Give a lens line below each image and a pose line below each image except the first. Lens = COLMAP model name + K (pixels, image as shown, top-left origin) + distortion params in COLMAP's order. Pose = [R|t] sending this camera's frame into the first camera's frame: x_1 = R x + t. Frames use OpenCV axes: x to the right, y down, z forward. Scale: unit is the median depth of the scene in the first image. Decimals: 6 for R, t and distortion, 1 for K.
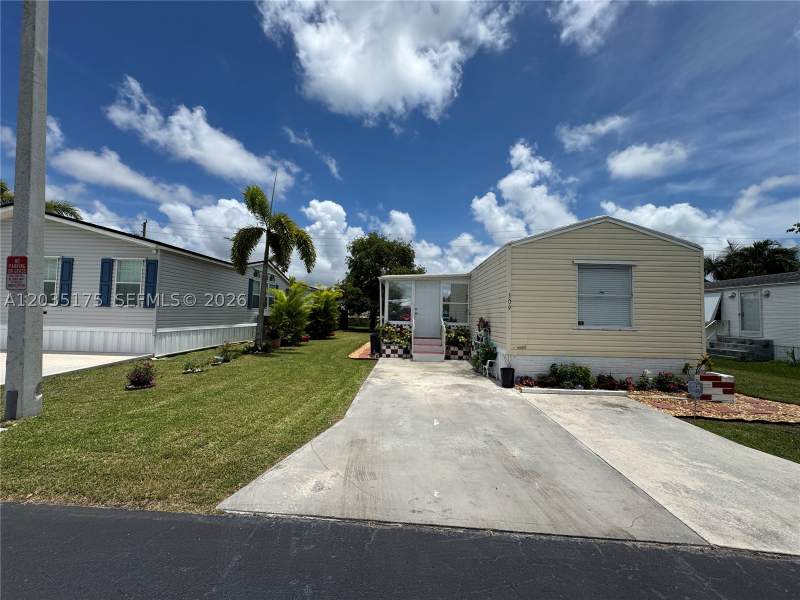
lens RADIAL K [[321.4, 0, 396.9], [0, 321.4, 302.0], [0, 0, 1]] dist [-0.012012, -0.000269]
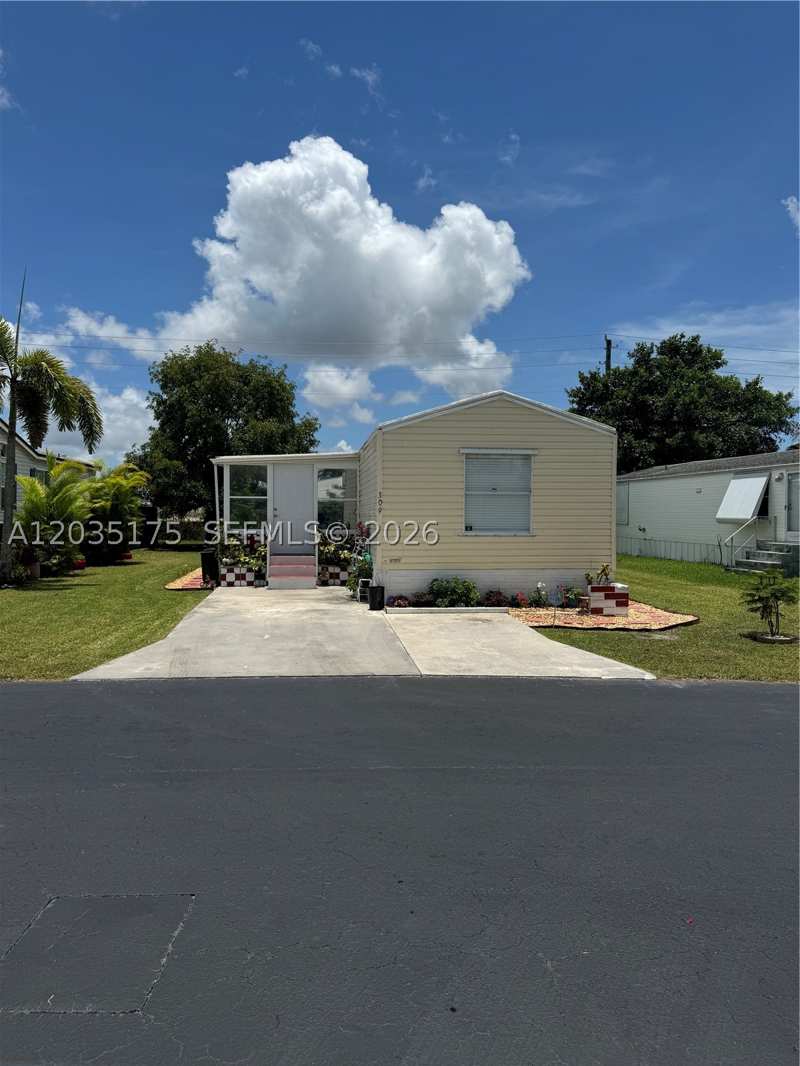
lens RADIAL K [[757.9, 0, 407.4], [0, 757.9, 524.9], [0, 0, 1]] dist [0.072781, -0.010258]
pose [[0.985470, -0.021445, 0.168490, 0.067075], [0.011119, 0.998015, 0.061995, -0.039204], [-0.169485, -0.059221, 0.983752, -0.541121]]
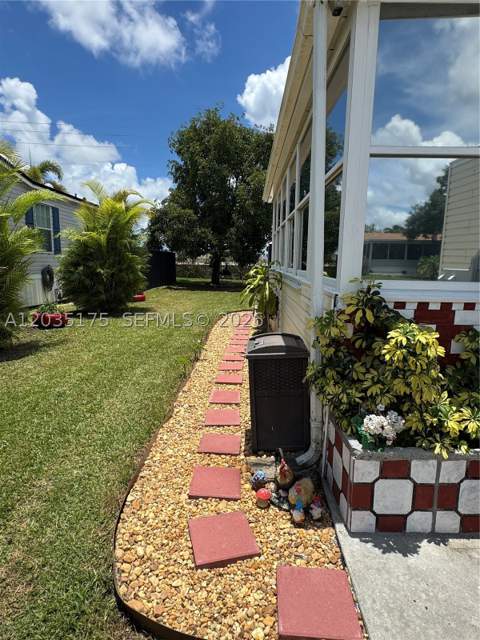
lens RADIAL K [[354.4, 0, 238.1], [0, 354.4, 315.4], [0, 0, 1]] dist [0.001241, -0.005274]
pose [[0.999958, -0.008942, 0.002027, -0.096552], [0.008391, 0.981616, 0.190683, 0.044147], [-0.003695, -0.190658, 0.981650, 0.868615]]
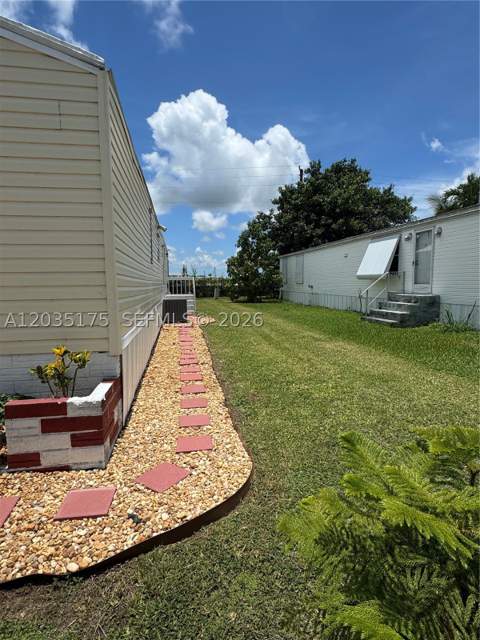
lens RADIAL K [[354.4, 0, 235.7], [0, 354.4, 324.4], [0, 0, 1]] dist [0.001241, -0.005274]
pose [[0.981192, -0.057311, 0.184329, 0.658131], [0.027206, 0.986435, 0.161880, 0.046048], [-0.191106, -0.153820, 0.969442, 0.325857]]
